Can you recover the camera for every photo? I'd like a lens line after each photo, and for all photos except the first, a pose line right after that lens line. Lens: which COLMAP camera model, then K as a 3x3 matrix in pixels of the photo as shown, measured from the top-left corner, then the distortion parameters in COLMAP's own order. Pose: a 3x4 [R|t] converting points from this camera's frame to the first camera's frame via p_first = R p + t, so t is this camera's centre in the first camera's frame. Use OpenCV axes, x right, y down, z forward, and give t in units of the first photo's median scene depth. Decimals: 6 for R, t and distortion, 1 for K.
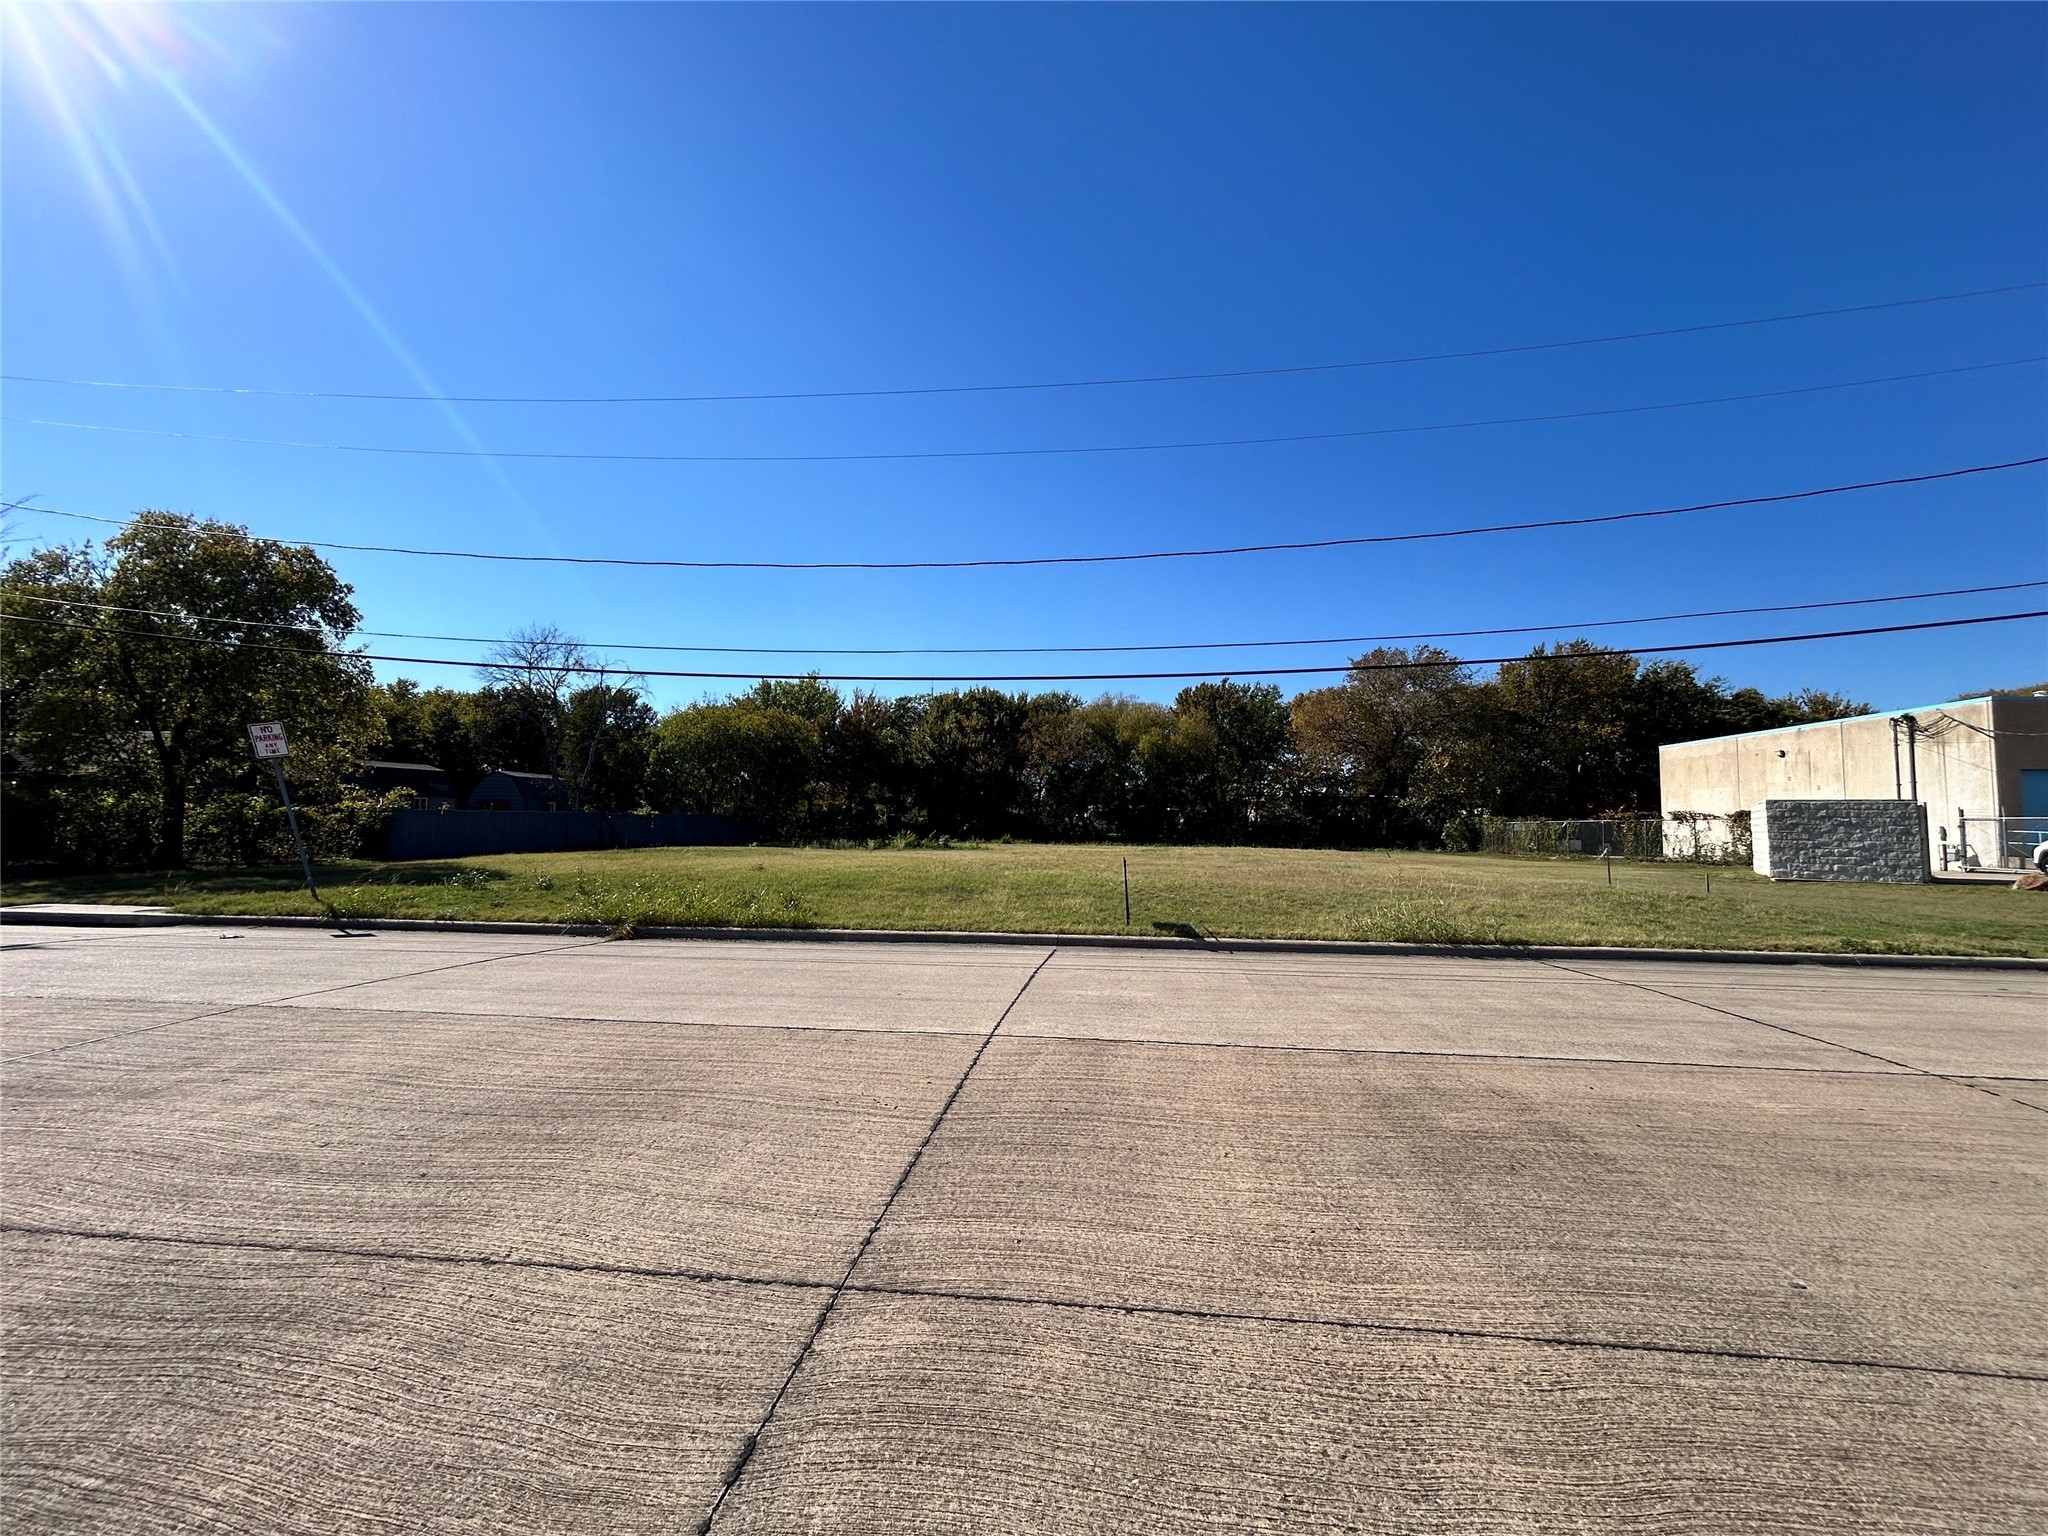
lens RADIAL K [[828.2, 0, 1026.8], [0, 828.2, 765.8], [0, 0, 1]] dist [0.000295, 0.000939]
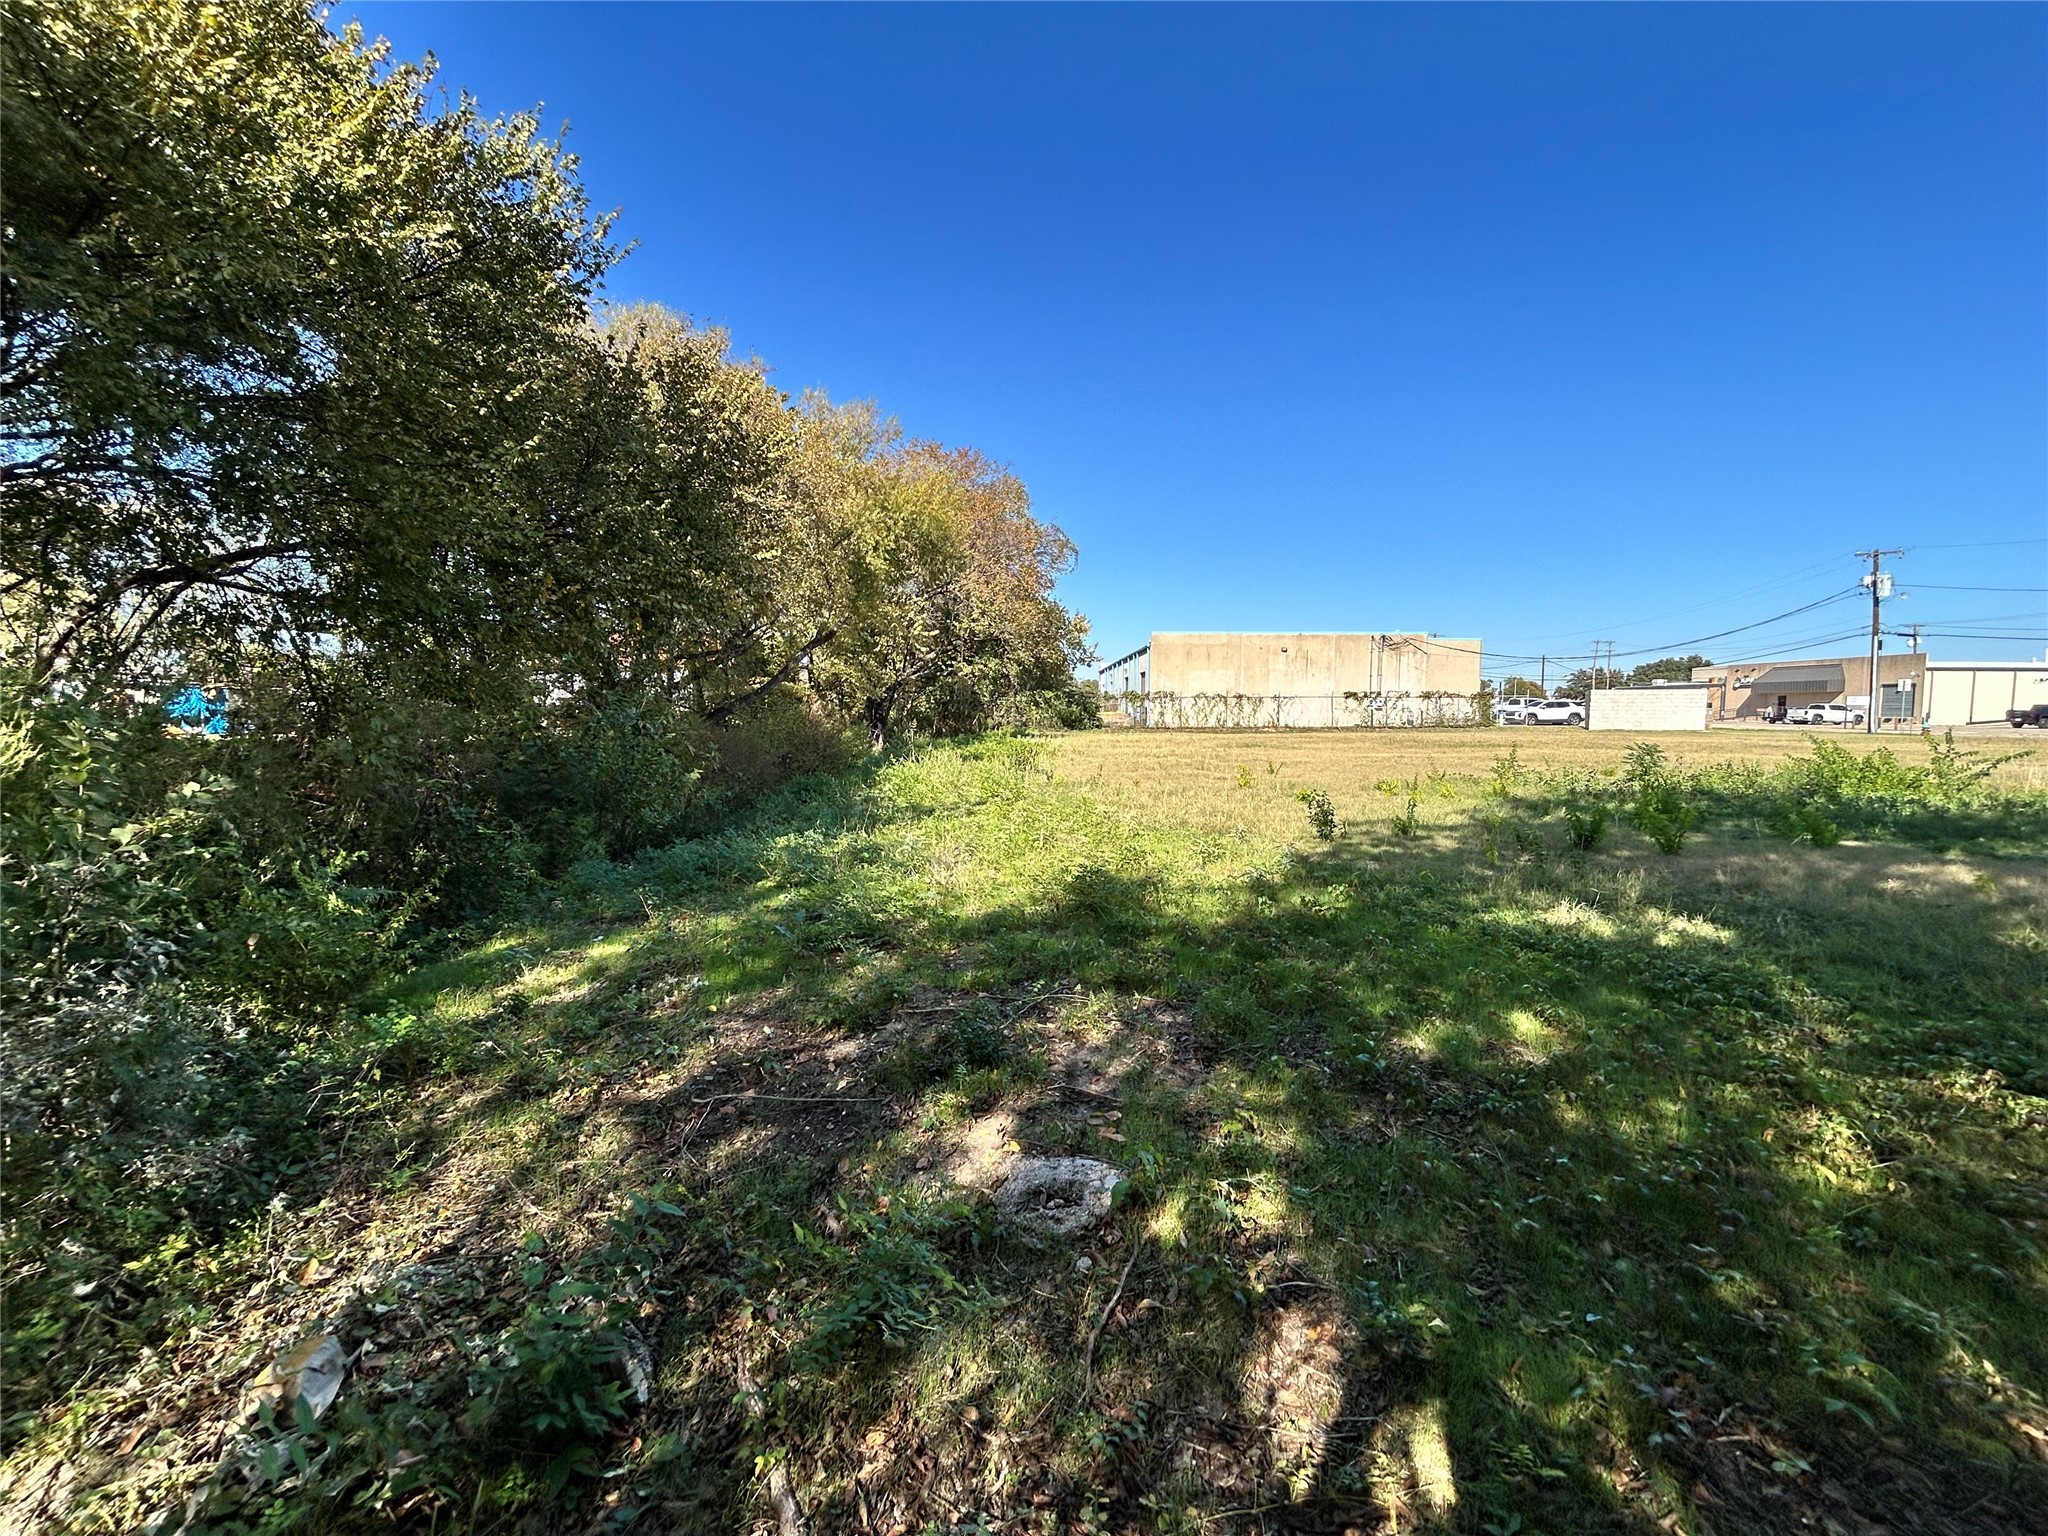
lens RADIAL K [[828.2, 0, 1029.6], [0, 828.2, 776.6], [0, 0, 1]] dist [0.000295, 0.000939]
pose [[-0.101689, -0.097676, 0.990009, -0.392601], [-0.075863, 0.993032, 0.090182, 0.088127], [-0.991919, -0.065935, -0.108391, 1.296131]]
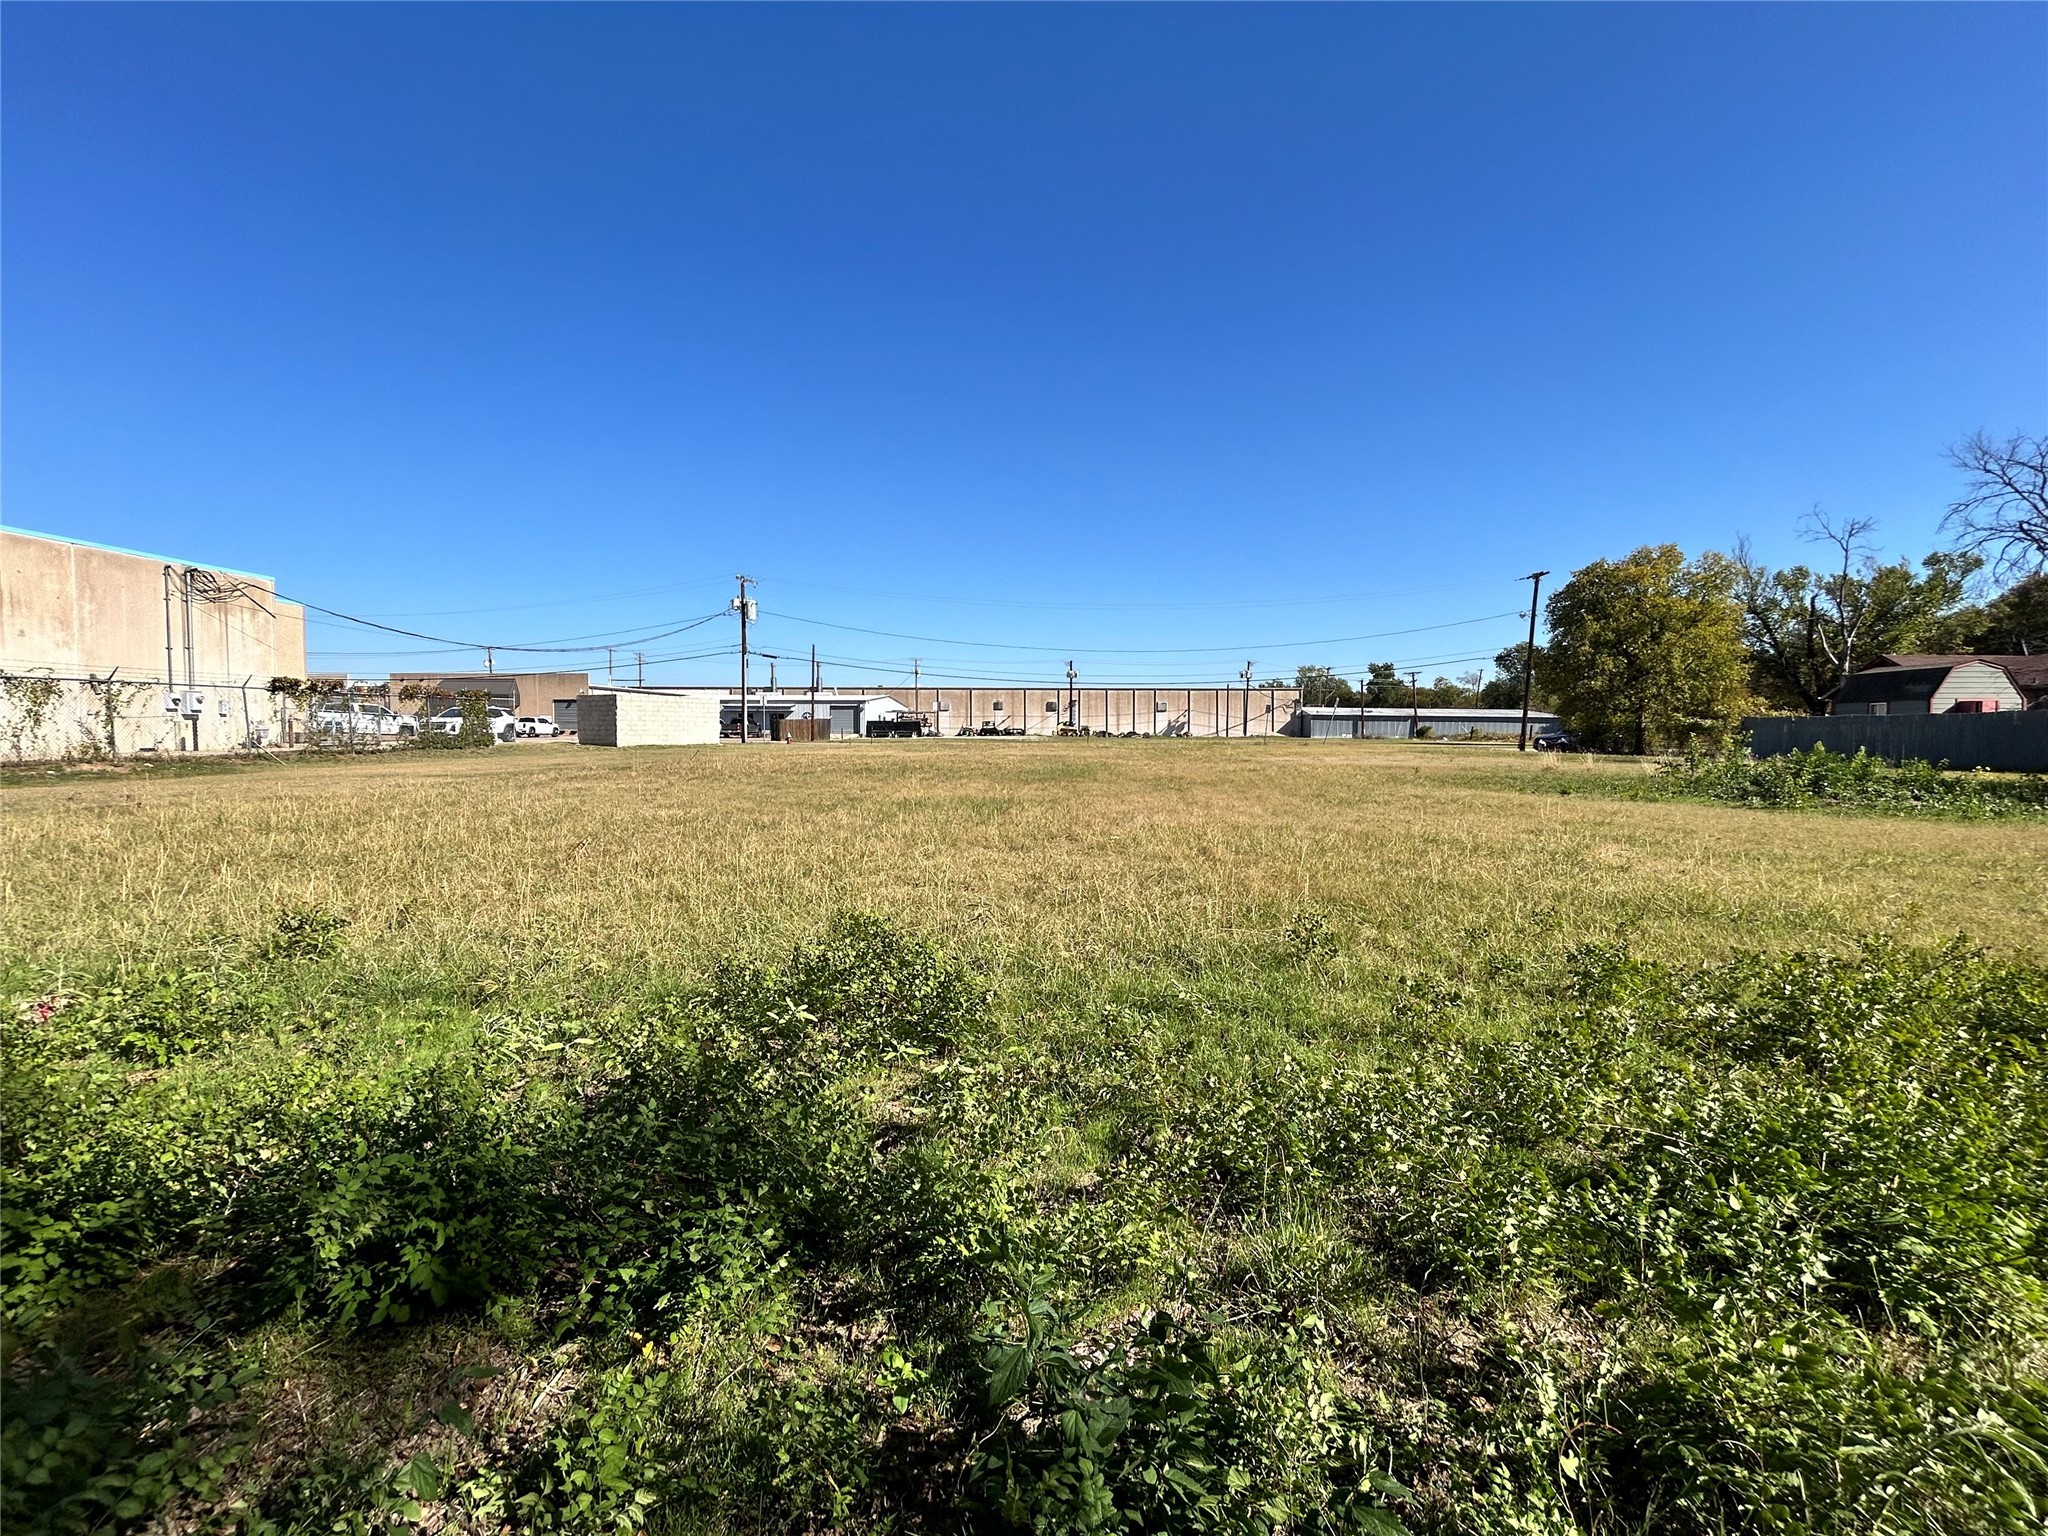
lens RADIAL K [[828.2, 0, 1022.1], [0, 828.2, 779.1], [0, 0, 1]] dist [0.000295, 0.000939]
pose [[-0.998496, -0.015679, -0.052537, 0.174405], [-0.015104, 0.999822, -0.011319, 0.103935], [0.052705, -0.010508, -0.998555, 1.301872]]
